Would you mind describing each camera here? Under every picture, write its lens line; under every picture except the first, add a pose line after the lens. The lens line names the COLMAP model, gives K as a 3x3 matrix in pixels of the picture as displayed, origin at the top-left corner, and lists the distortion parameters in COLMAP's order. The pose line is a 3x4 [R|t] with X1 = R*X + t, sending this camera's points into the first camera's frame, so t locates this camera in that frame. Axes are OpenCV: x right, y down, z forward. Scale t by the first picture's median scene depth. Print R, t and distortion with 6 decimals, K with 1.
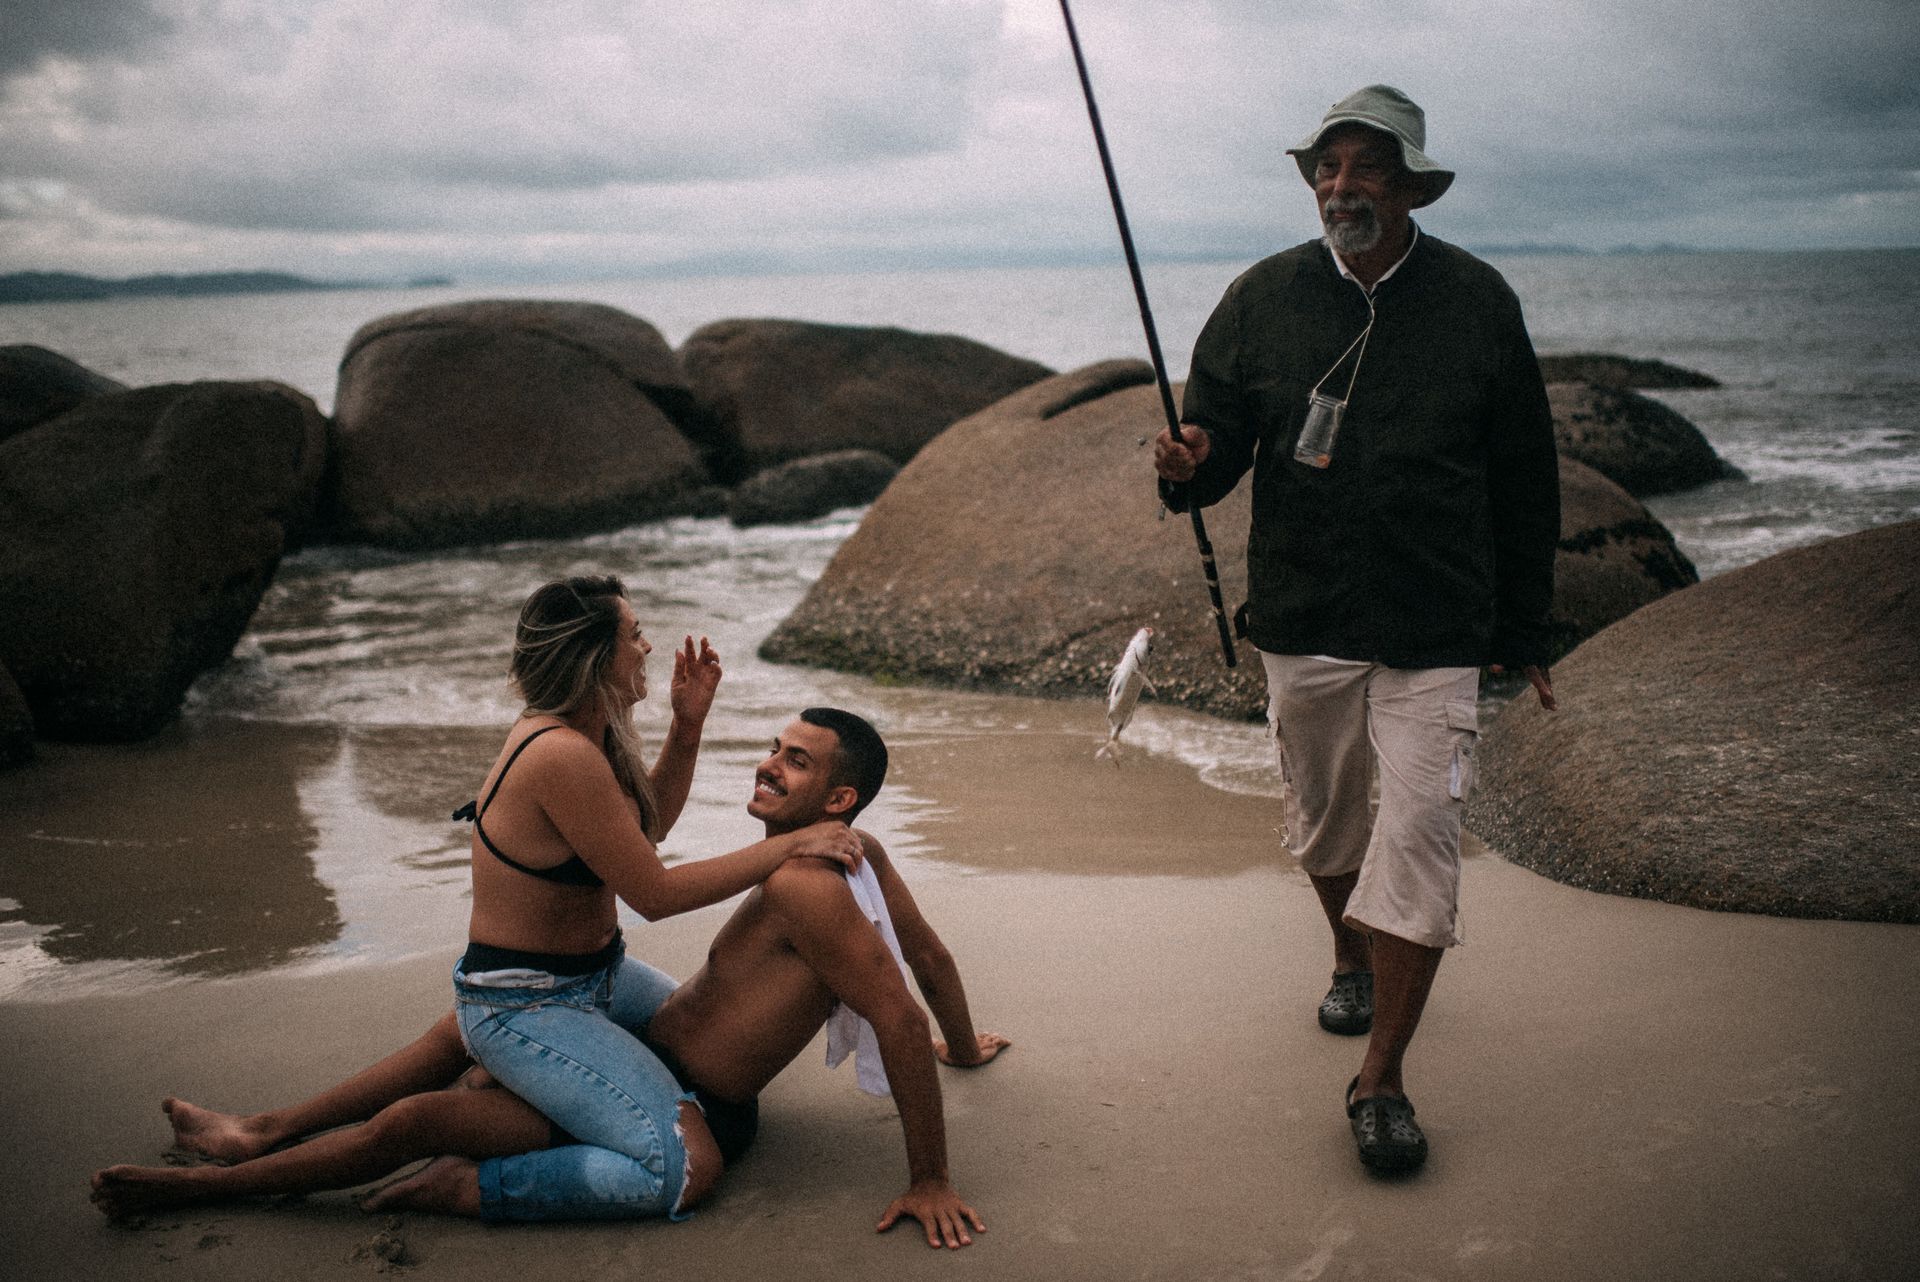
lens RADIAL K [[1932.1, 0, 995.2], [0, 1932.1, 679.7], [0, 0, 1]] dist [-0.145081, 0.171493]
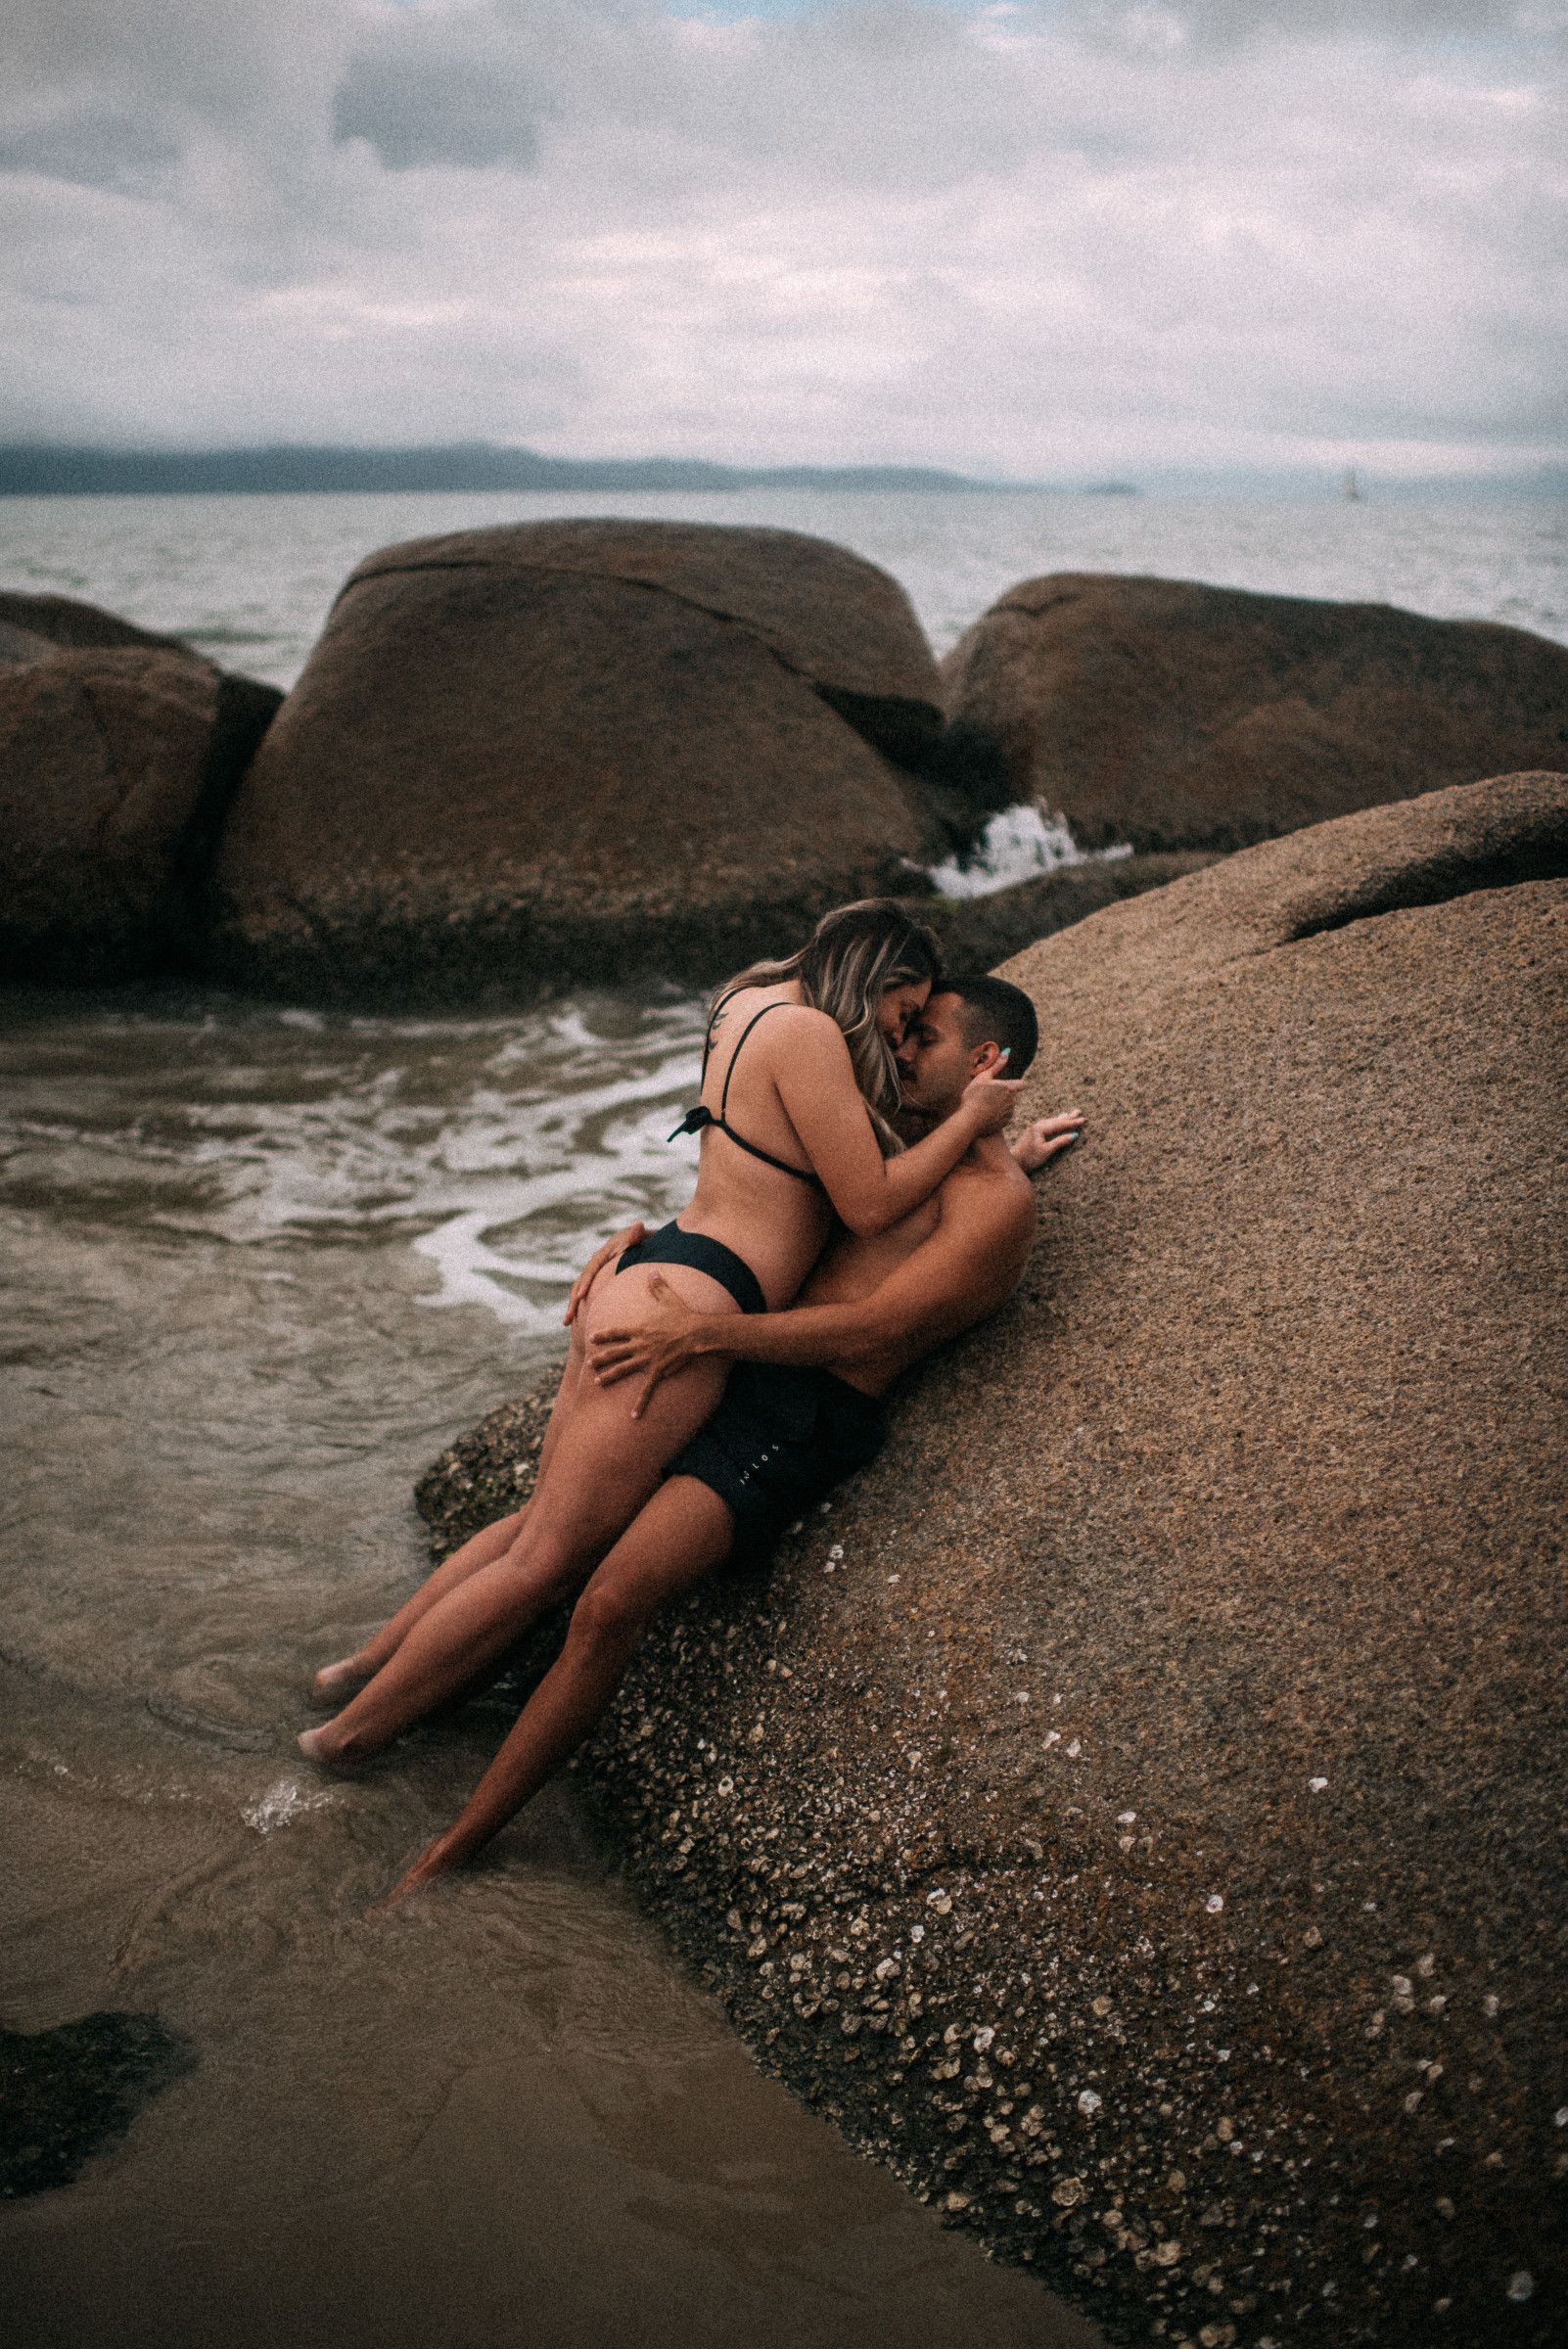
lens RADIAL K [[2336.0, 0, 784.0], [0, 2336.0, 1174.5], [0, 0, 1]] dist [-0.082196, 0.014246]
pose [[0.914355, 0.139130, -0.380260, 0.120681], [-0.108606, 0.988972, 0.100697, -0.142138], [0.390076, -0.050775, 0.919382, 0.651251]]
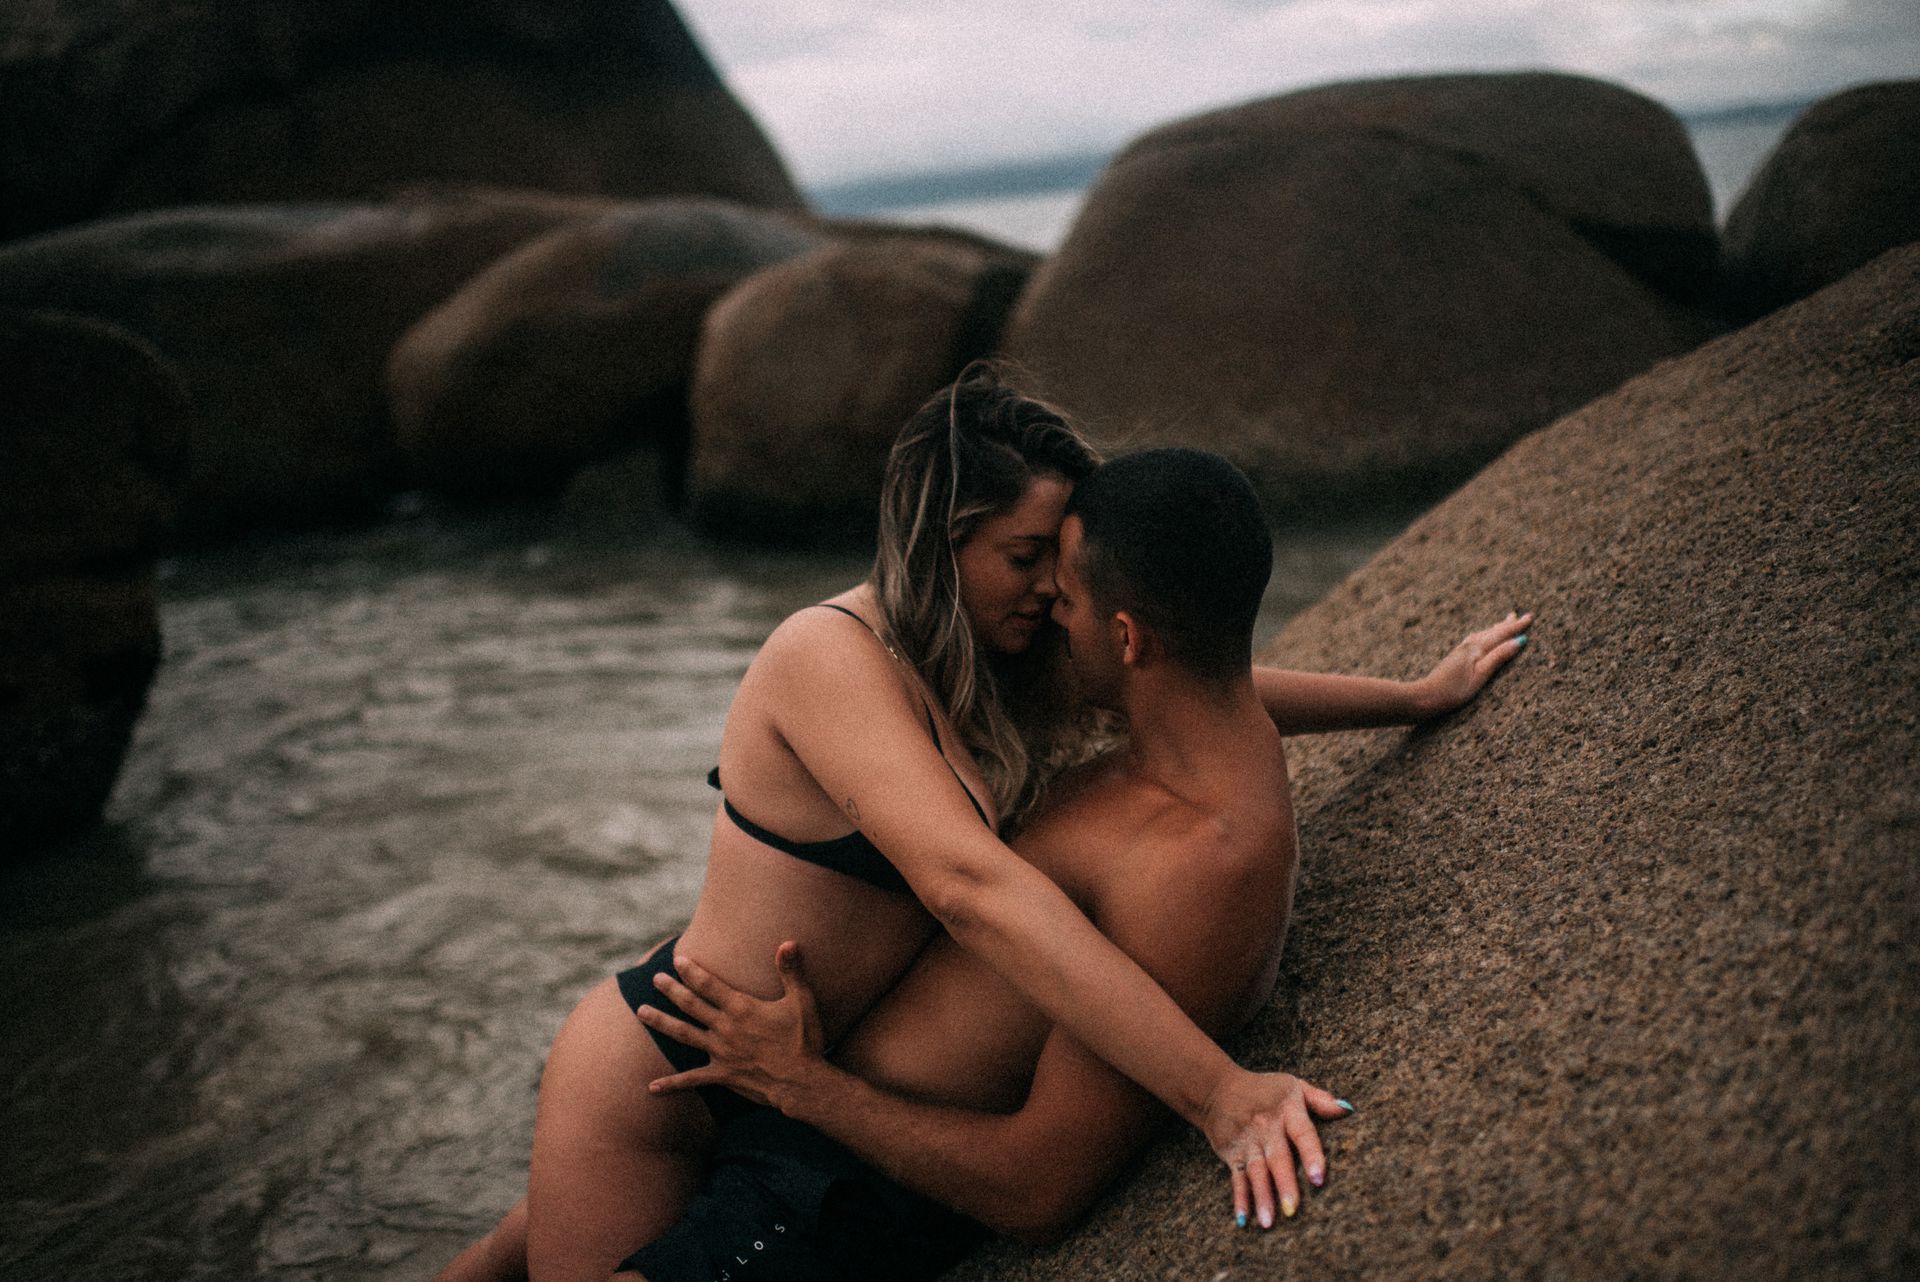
lens RADIAL K [[1921.3, 0, 960.0], [0, 1921.3, 641.0], [0, 0, 1]] dist [-0.095649, 0.092188]
pose [[0.699378, 0.108580, -0.706456, 0.118341], [-0.060356, 0.993835, 0.092997, -0.135347], [0.712199, -0.022401, 0.701621, 0.875933]]
